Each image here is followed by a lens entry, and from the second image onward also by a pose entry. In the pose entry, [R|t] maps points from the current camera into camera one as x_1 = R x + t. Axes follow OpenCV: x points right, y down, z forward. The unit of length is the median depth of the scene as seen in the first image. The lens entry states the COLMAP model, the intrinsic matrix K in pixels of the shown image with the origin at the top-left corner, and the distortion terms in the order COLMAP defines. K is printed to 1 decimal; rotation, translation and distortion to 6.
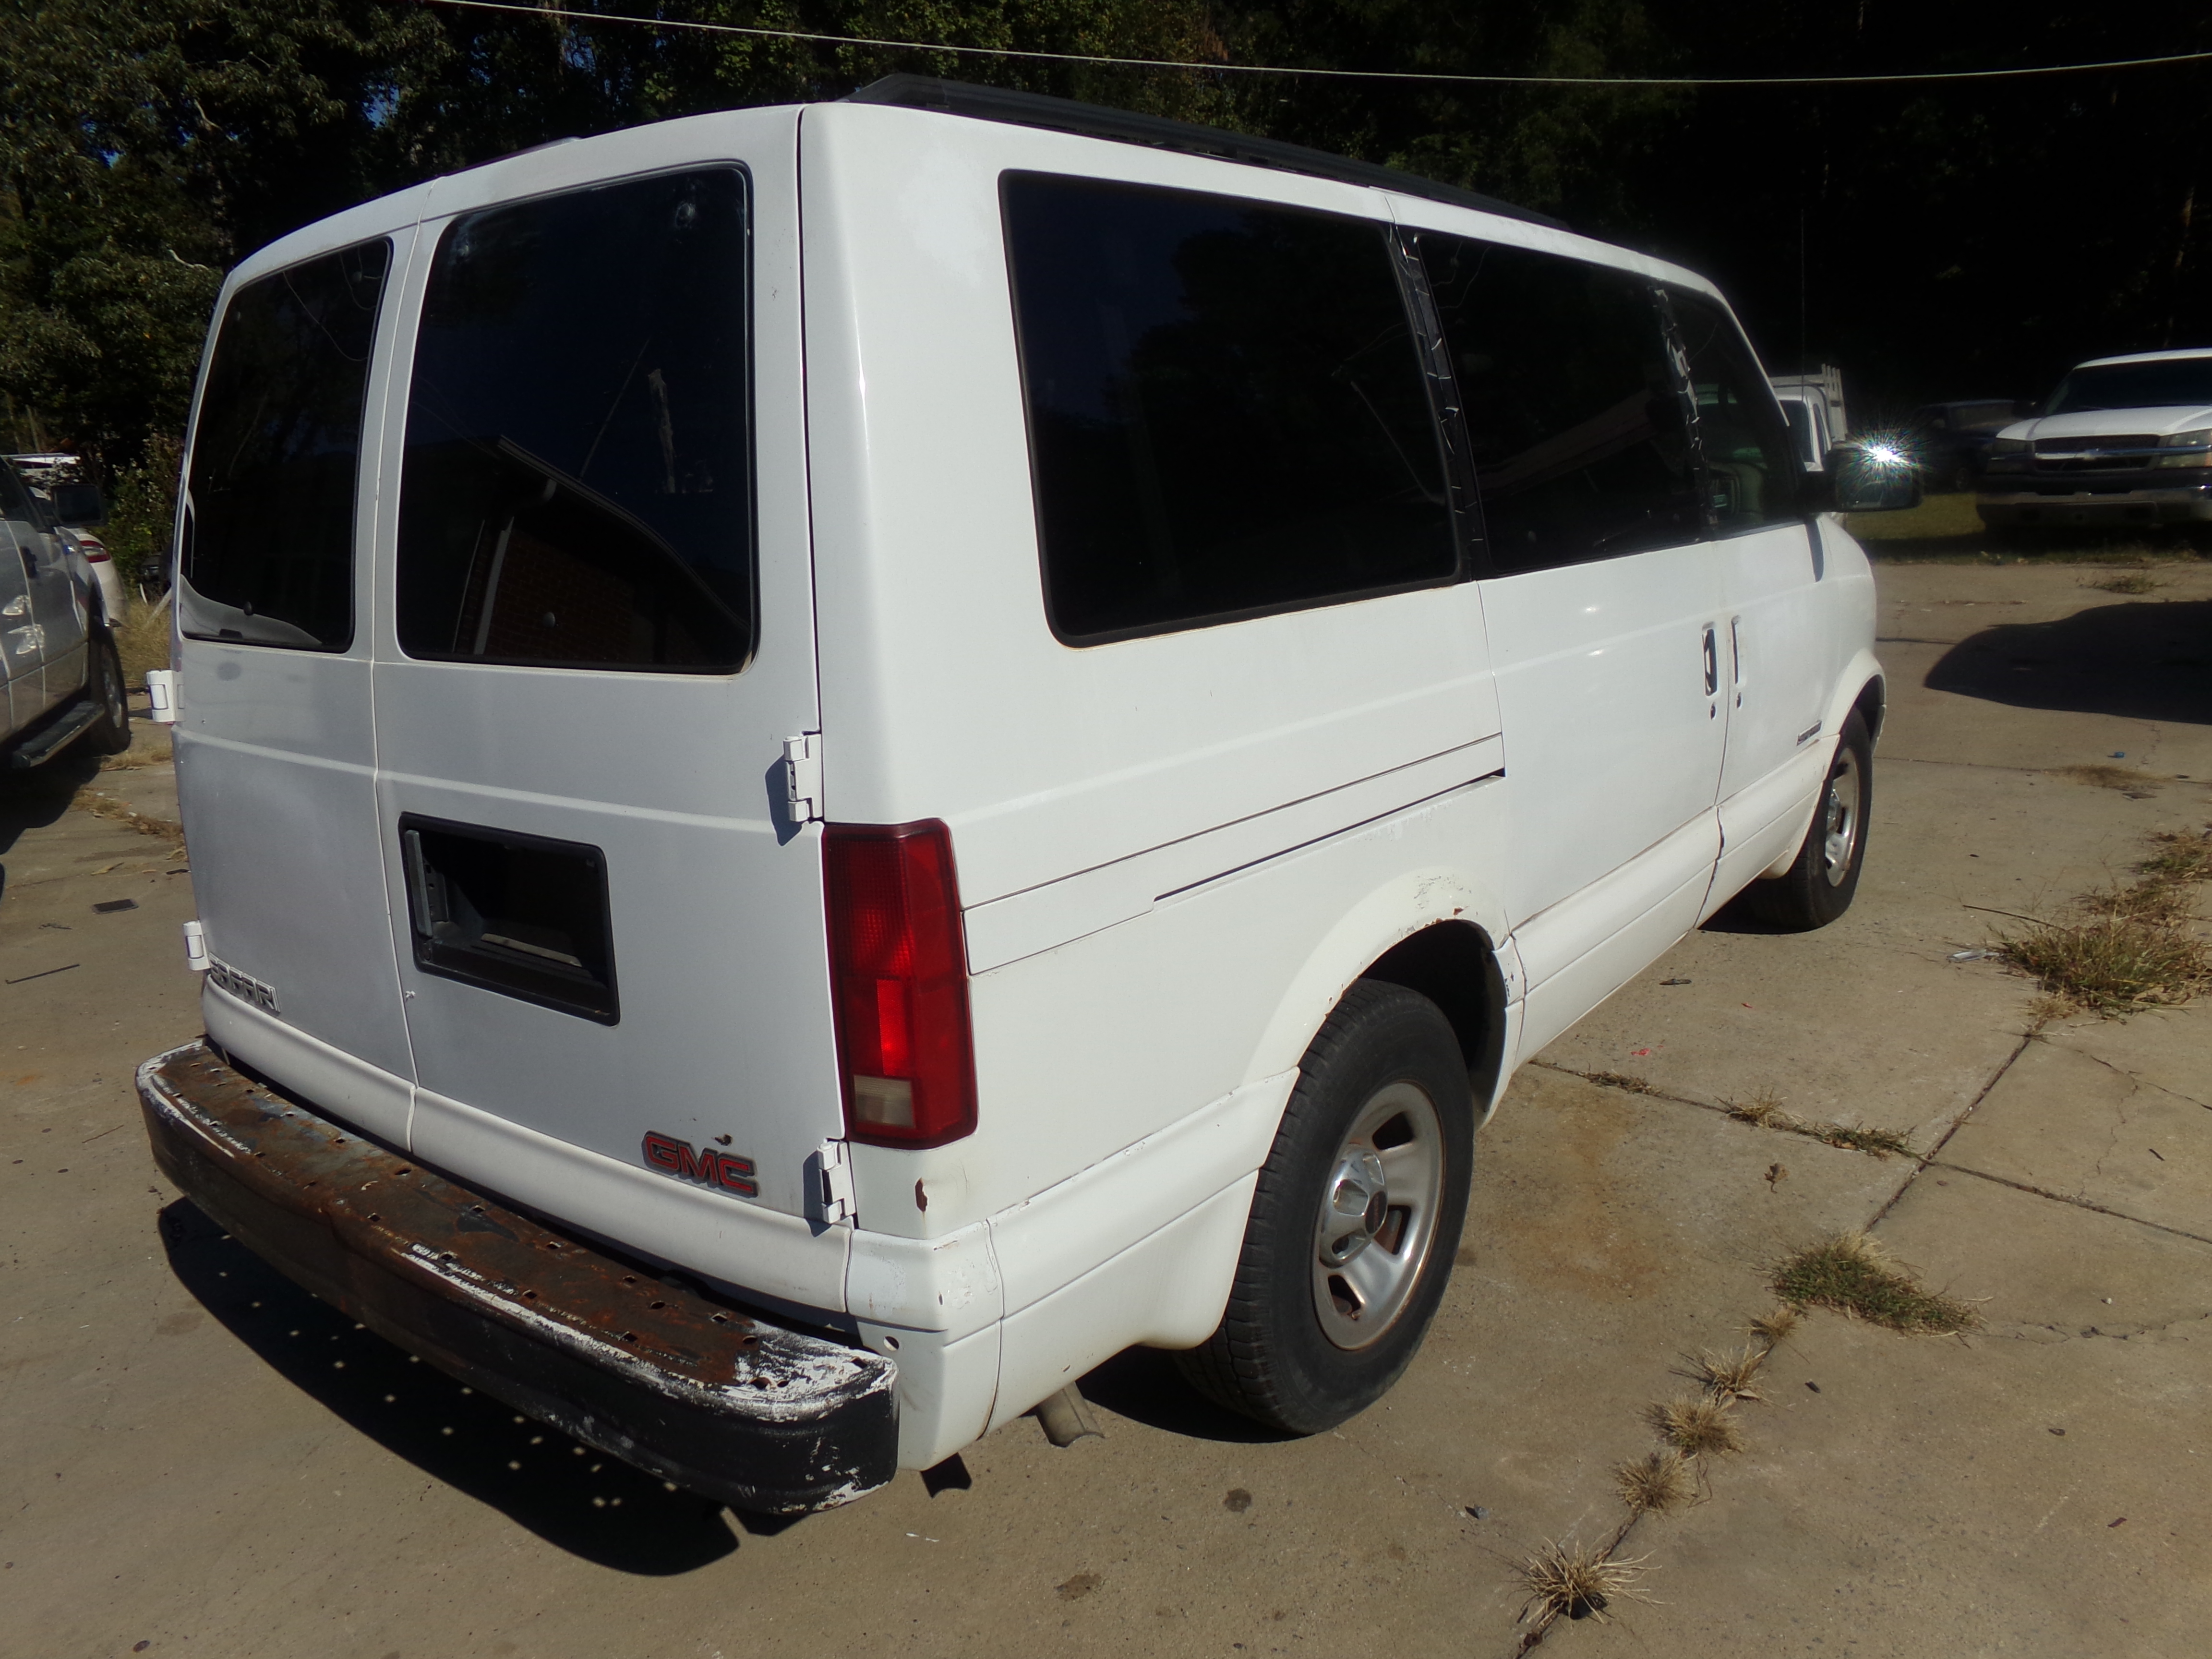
lens RADIAL K [[1543.1, 0, 1079.8], [0, 1543.1, 820.5], [0, 0, 1]] dist [-0.059847, 0.097893]
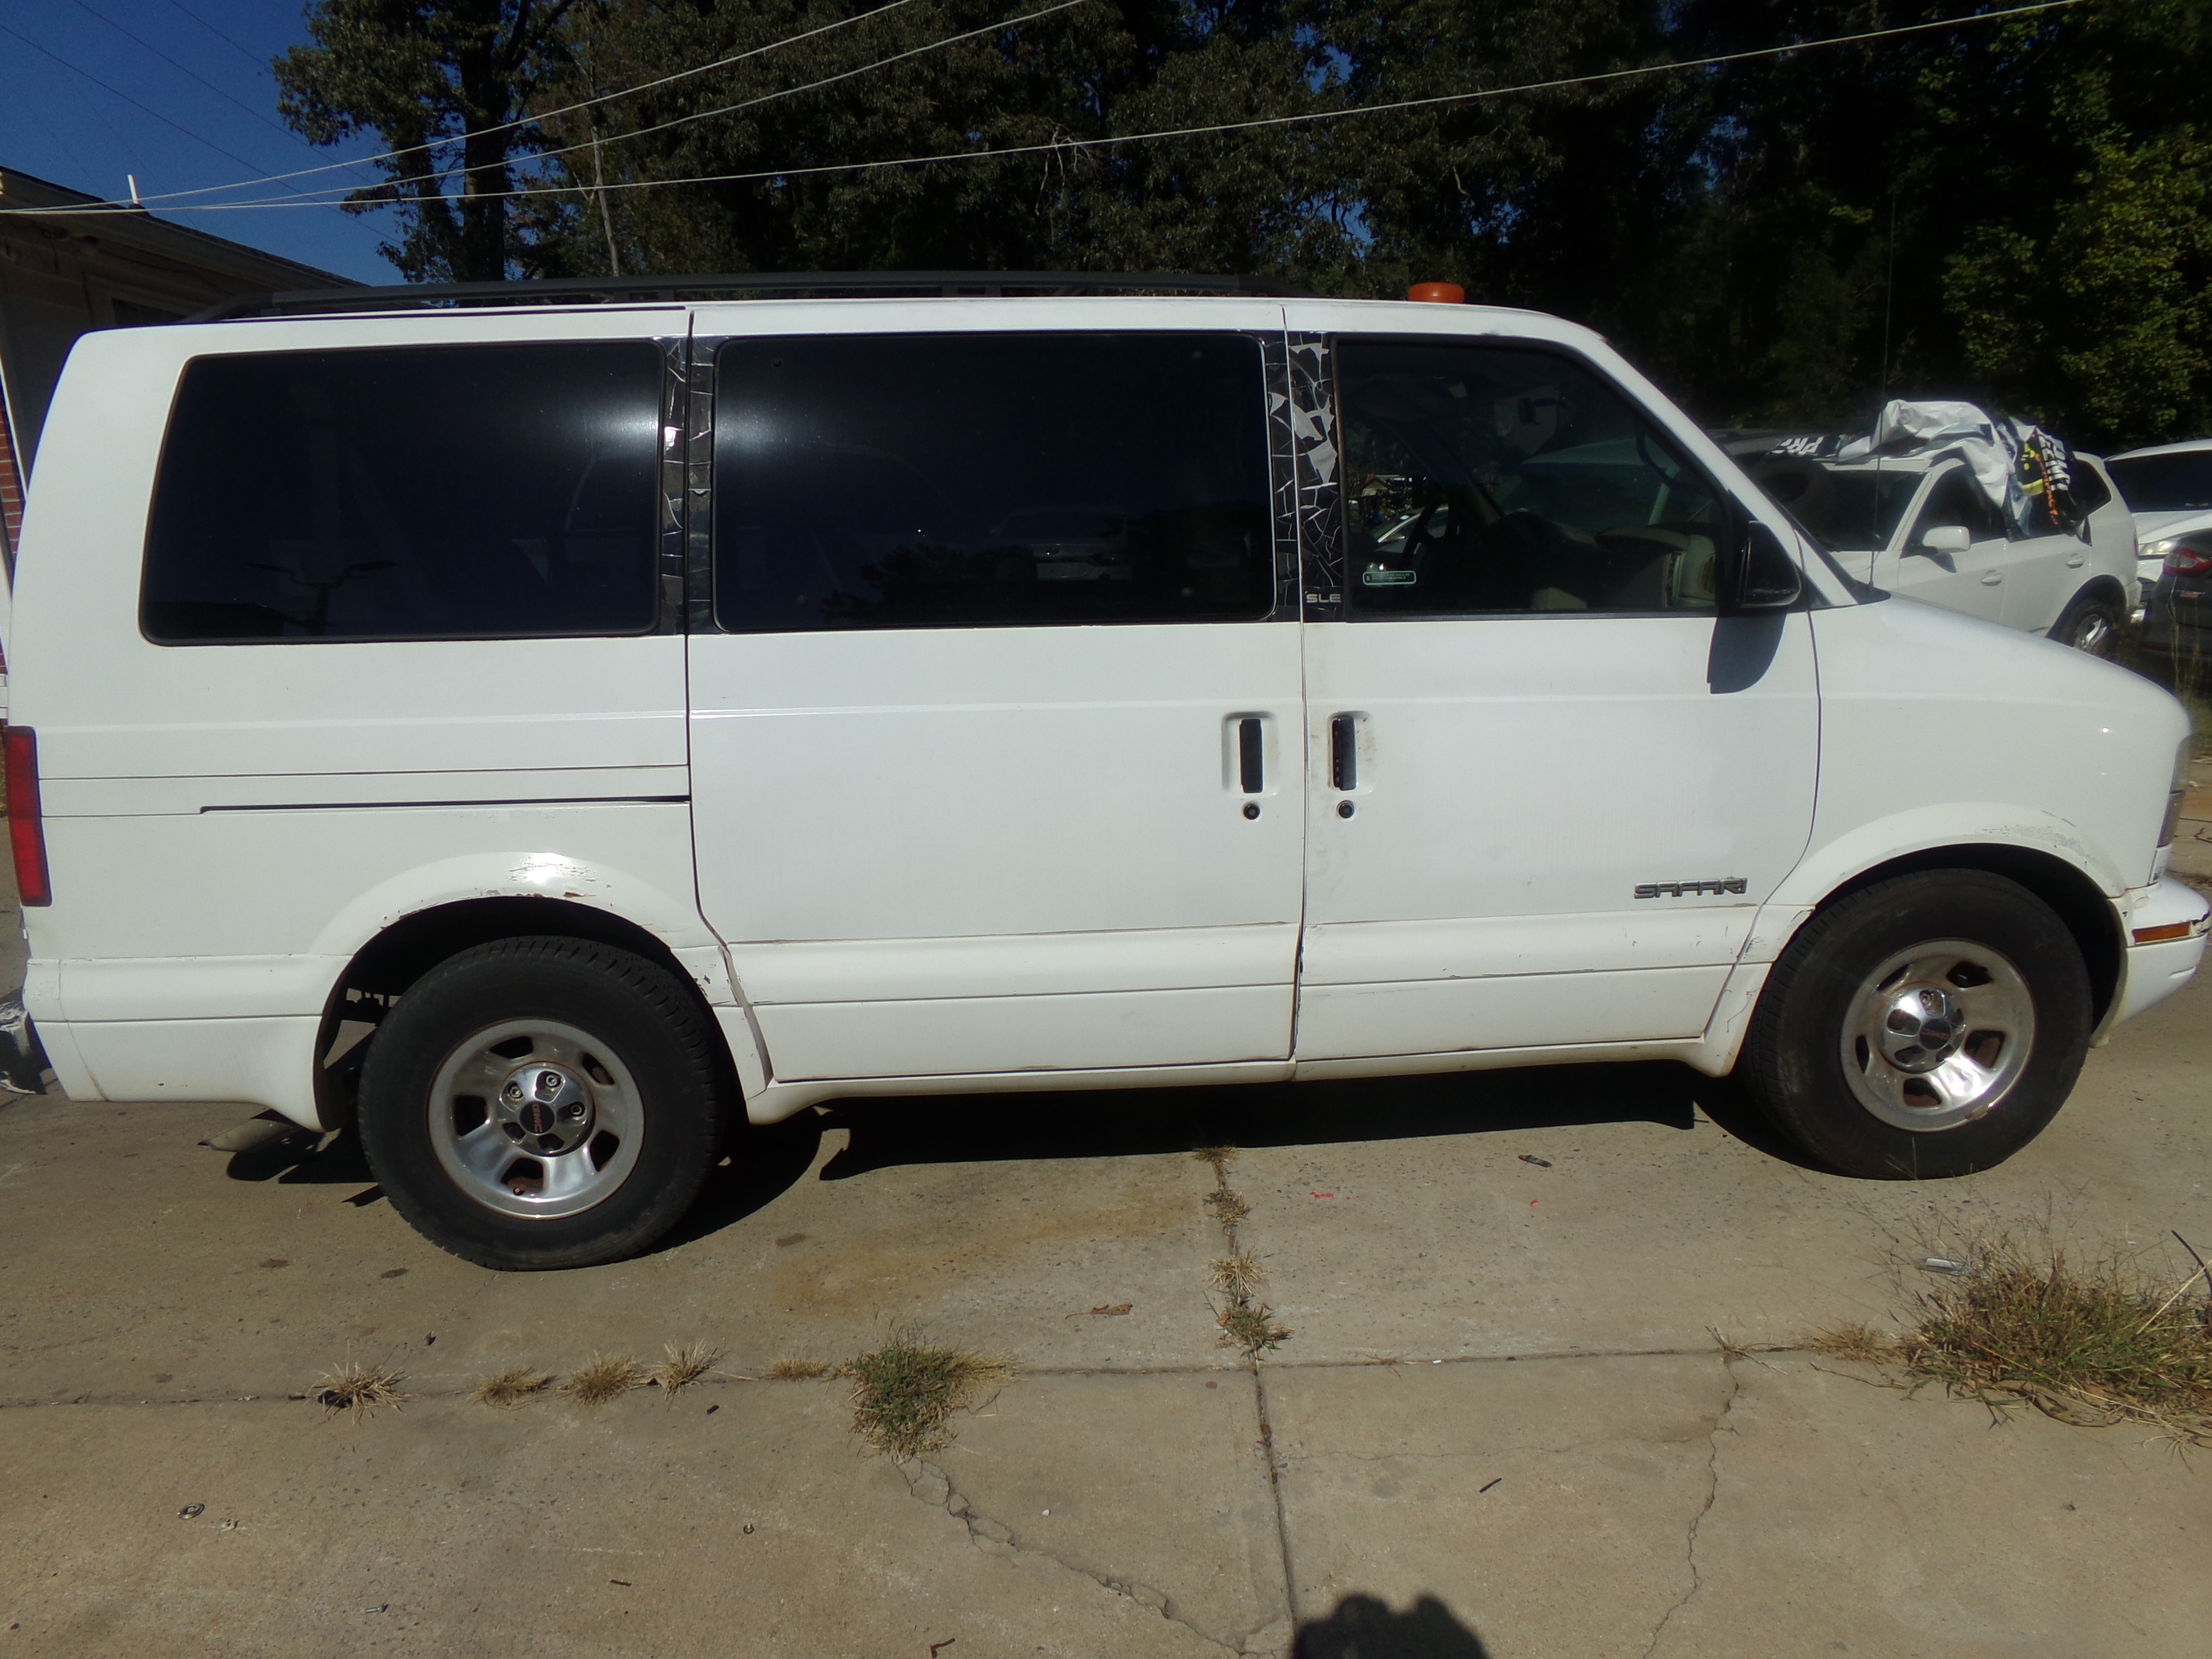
lens RADIAL K [[1543.1, 0, 1079.8], [0, 1543.1, 820.5], [0, 0, 1]] dist [-0.059847, 0.097893]
pose [[0.677934, 0.162791, -0.716872, 1.034321], [-0.171225, 0.983319, 0.061373, -0.107940], [0.714904, 0.081140, 0.694499, 0.315466]]
